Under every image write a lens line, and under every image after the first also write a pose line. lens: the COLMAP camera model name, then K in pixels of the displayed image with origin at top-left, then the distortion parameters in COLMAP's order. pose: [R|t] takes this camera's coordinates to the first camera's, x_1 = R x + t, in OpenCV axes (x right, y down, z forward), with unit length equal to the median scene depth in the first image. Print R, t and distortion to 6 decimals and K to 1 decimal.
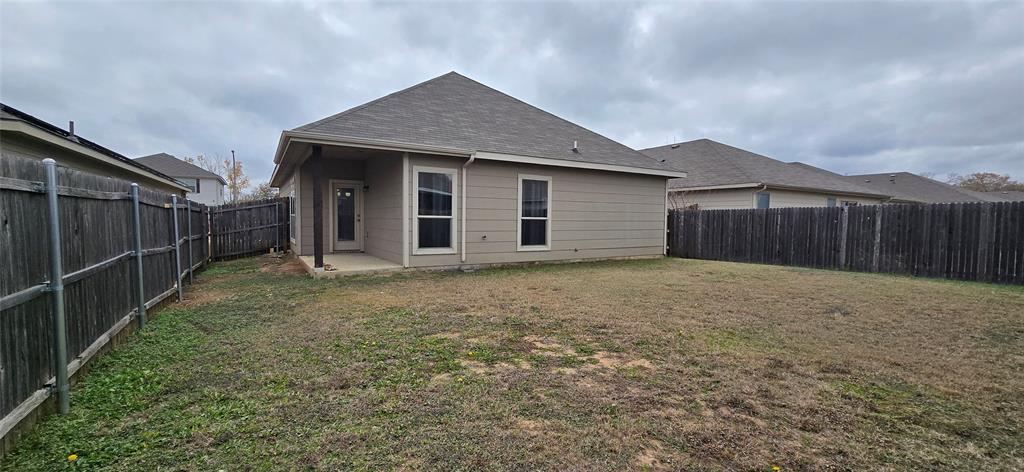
lens RADIAL K [[415.0, 0, 506.7], [0, 415.0, 238.2], [0, 0, 1]] dist [-0.002314, 0.000503]
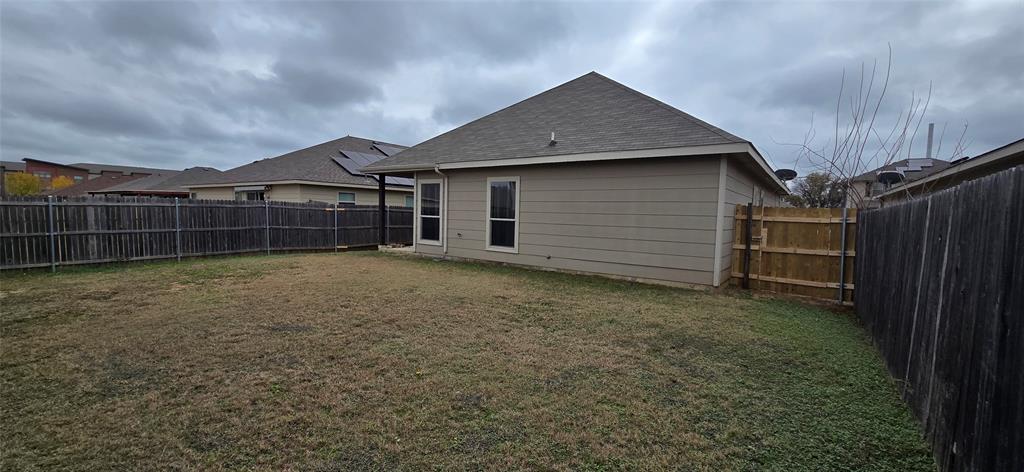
lens RADIAL K [[415.0, 0, 506.1], [0, 415.0, 236.1], [0, 0, 1]] dist [-0.002314, 0.000503]
pose [[0.383901, 0.037069, -0.922630, 1.006765], [-0.079169, 0.996836, 0.007108, -0.015758], [0.919974, 0.070315, 0.385621, 0.625104]]
